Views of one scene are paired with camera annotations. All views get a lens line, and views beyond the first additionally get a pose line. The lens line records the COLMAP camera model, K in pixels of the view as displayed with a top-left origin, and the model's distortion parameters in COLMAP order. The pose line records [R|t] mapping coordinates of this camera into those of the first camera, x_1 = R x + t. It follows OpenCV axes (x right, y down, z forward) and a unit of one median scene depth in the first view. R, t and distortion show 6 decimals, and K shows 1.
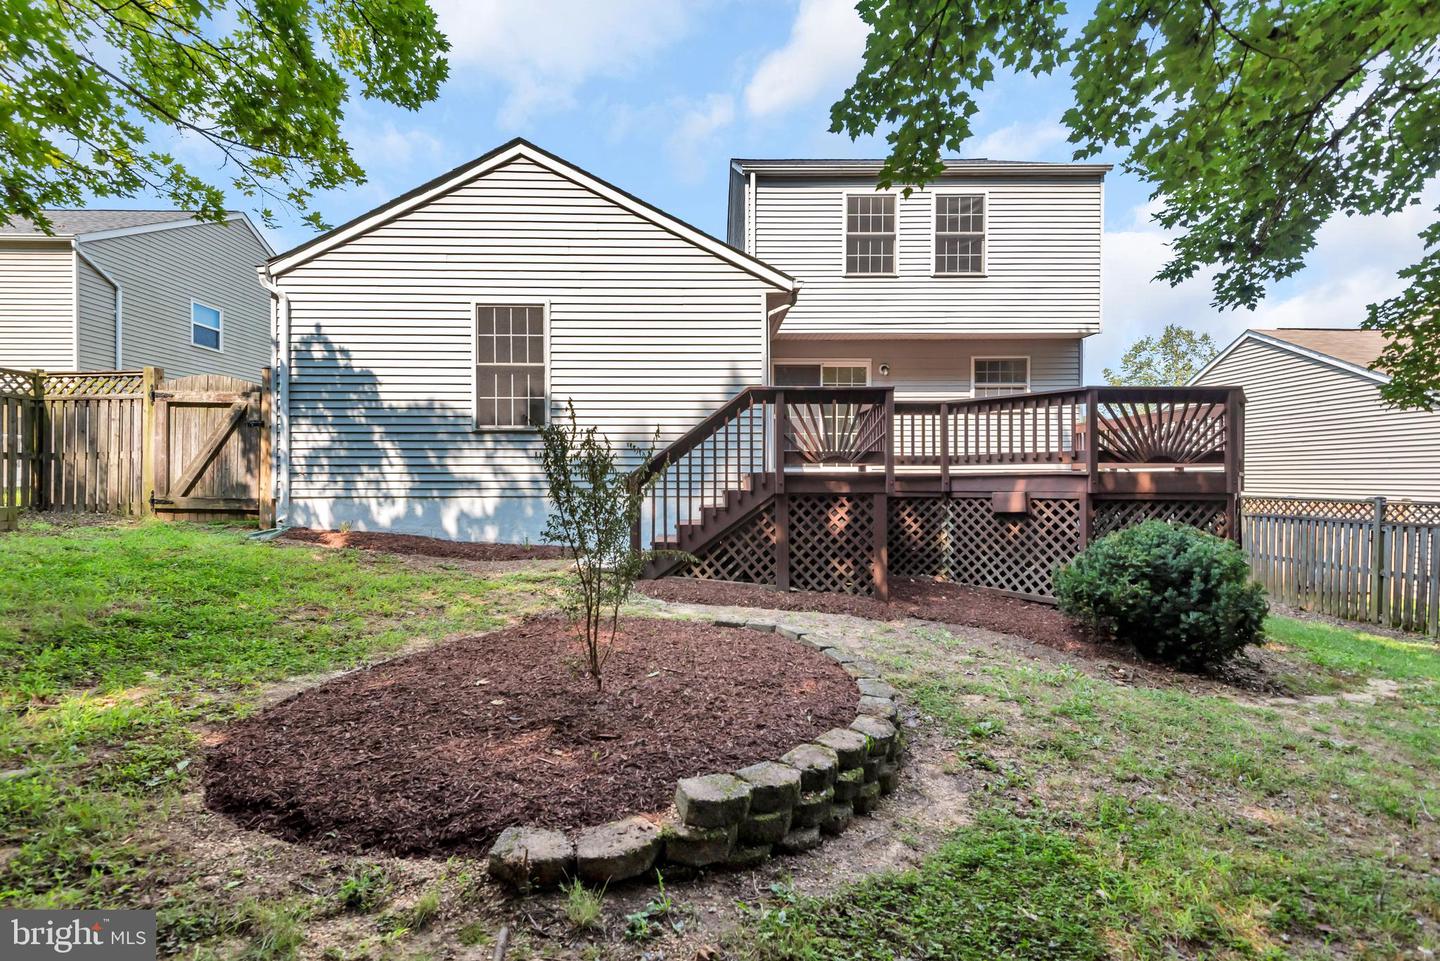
lens RADIAL K [[648.4, 0, 717.2], [0, 648.4, 485.5], [0, 0, 1]] dist [-0.000570, -0.000199]
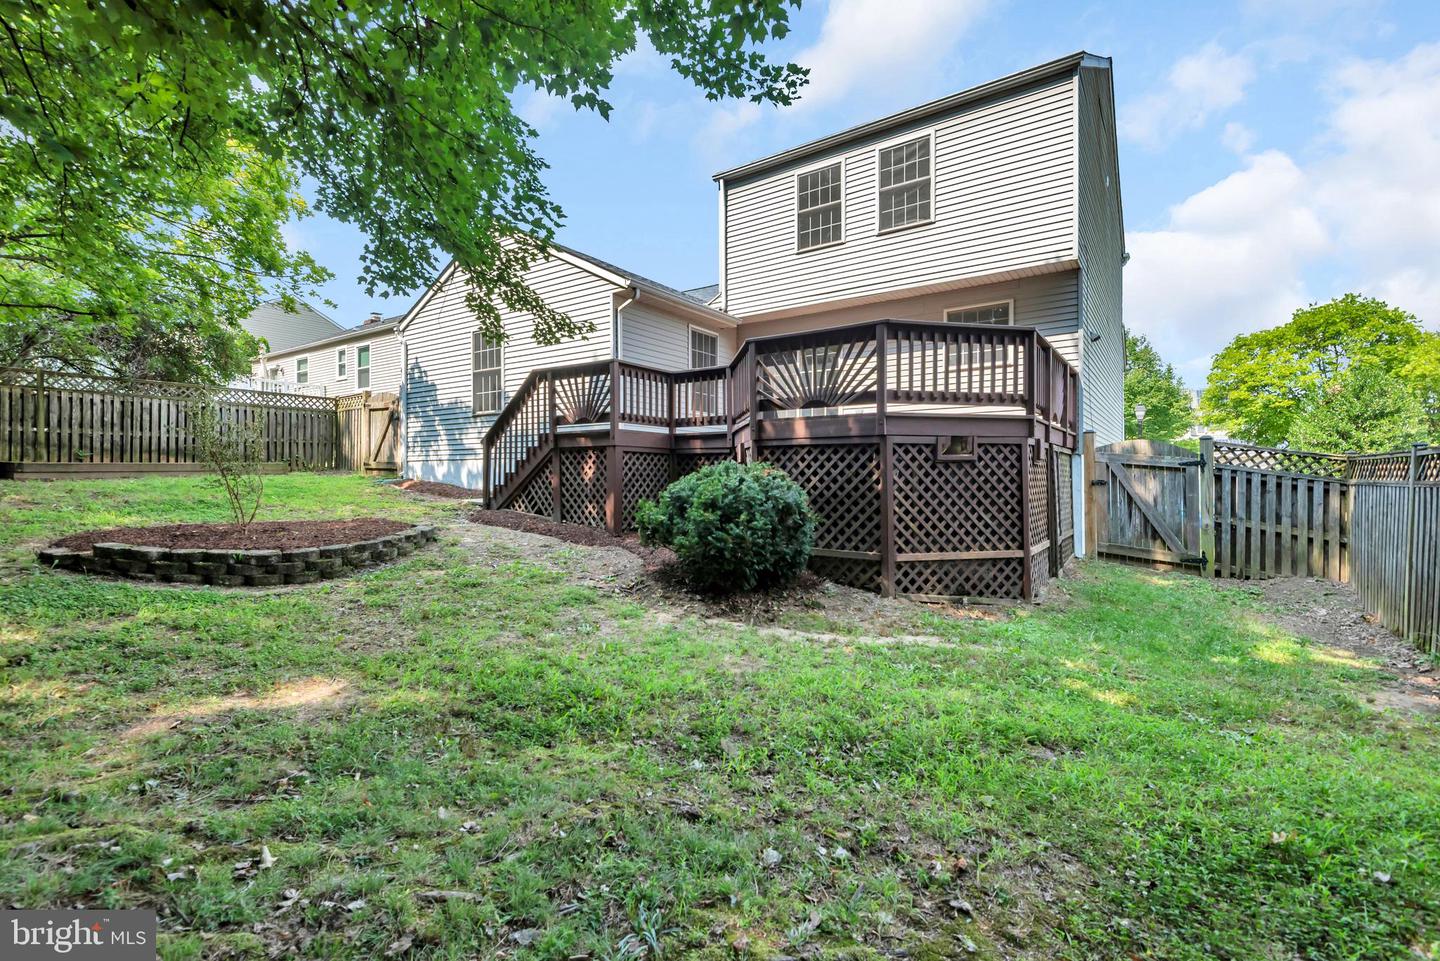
lens RADIAL K [[648.4, 0, 721.5], [0, 648.4, 475.5], [0, 0, 1]] dist [-0.000570, -0.000199]
pose [[0.815923, -0.002624, -0.578155, 0.974242], [-0.003381, 0.999951, -0.009308, 0.067079], [0.578151, 0.009549, 0.815874, 0.102137]]
